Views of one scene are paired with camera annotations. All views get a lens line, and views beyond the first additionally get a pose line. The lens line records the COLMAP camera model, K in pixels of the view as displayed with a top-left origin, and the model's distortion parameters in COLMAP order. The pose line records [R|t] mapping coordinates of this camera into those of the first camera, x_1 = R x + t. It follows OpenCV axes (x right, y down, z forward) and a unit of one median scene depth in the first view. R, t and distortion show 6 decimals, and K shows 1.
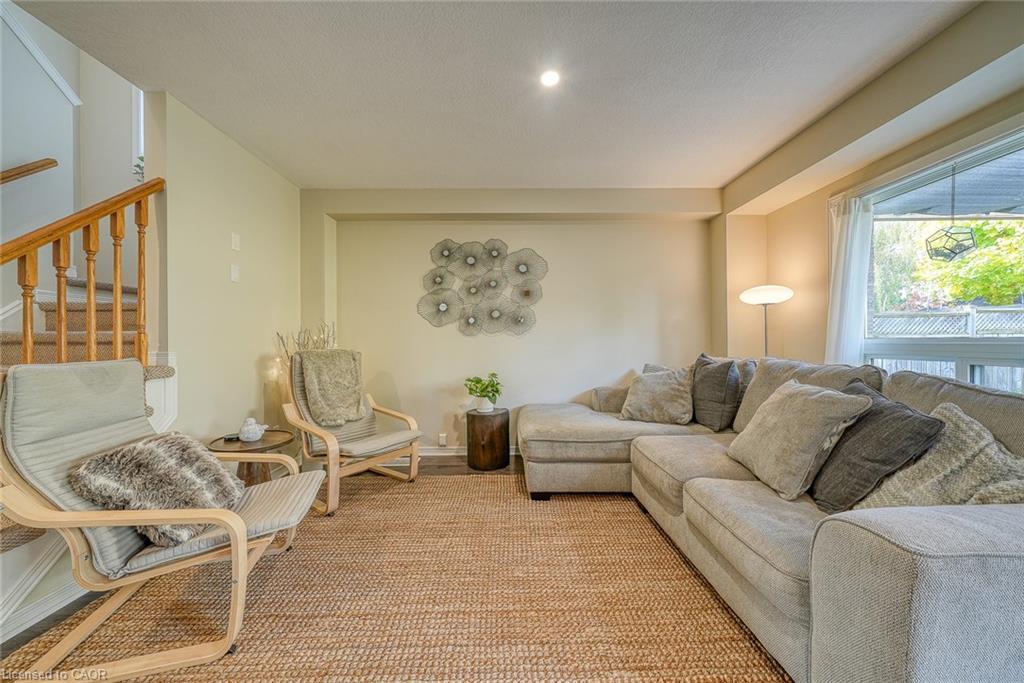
lens RADIAL K [[347.9, 0, 514.5], [0, 347.9, 342.3], [0, 0, 1]] dist [-0.001370, 0.000020]
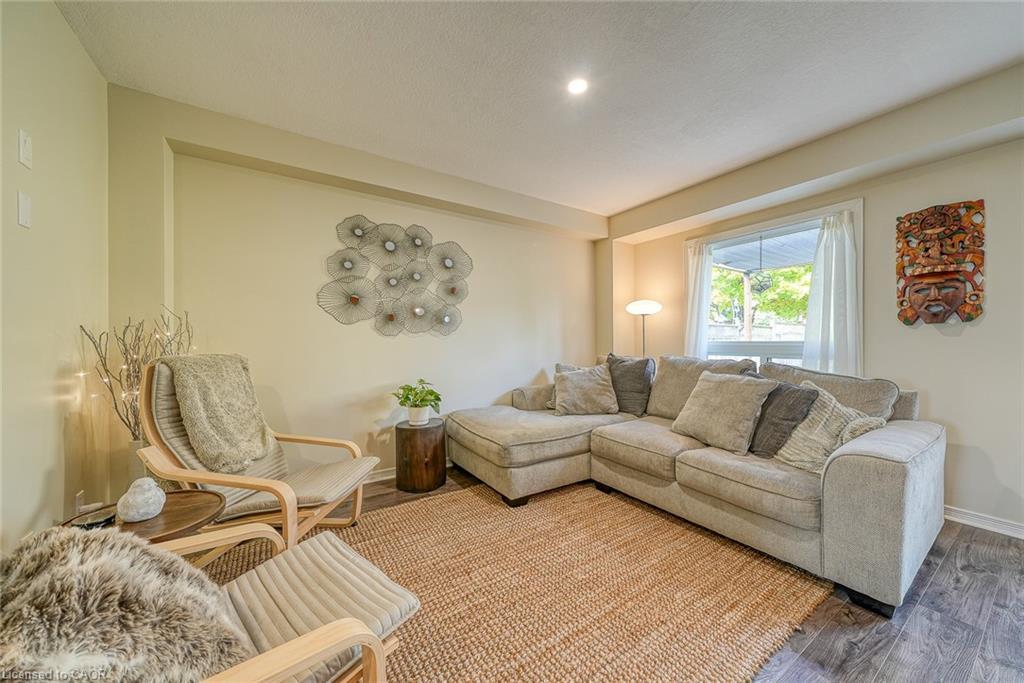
lens RADIAL K [[358.2, 0, 509.8], [0, 358.2, 344.1], [0, 0, 1]] dist [0.000736, 0.000184]
pose [[0.845979, 0.000785, 0.533216, -0.409809], [-0.001147, 0.999999, 0.000348, 0.000330], [-0.533216, -0.000906, 0.845979, 0.140066]]
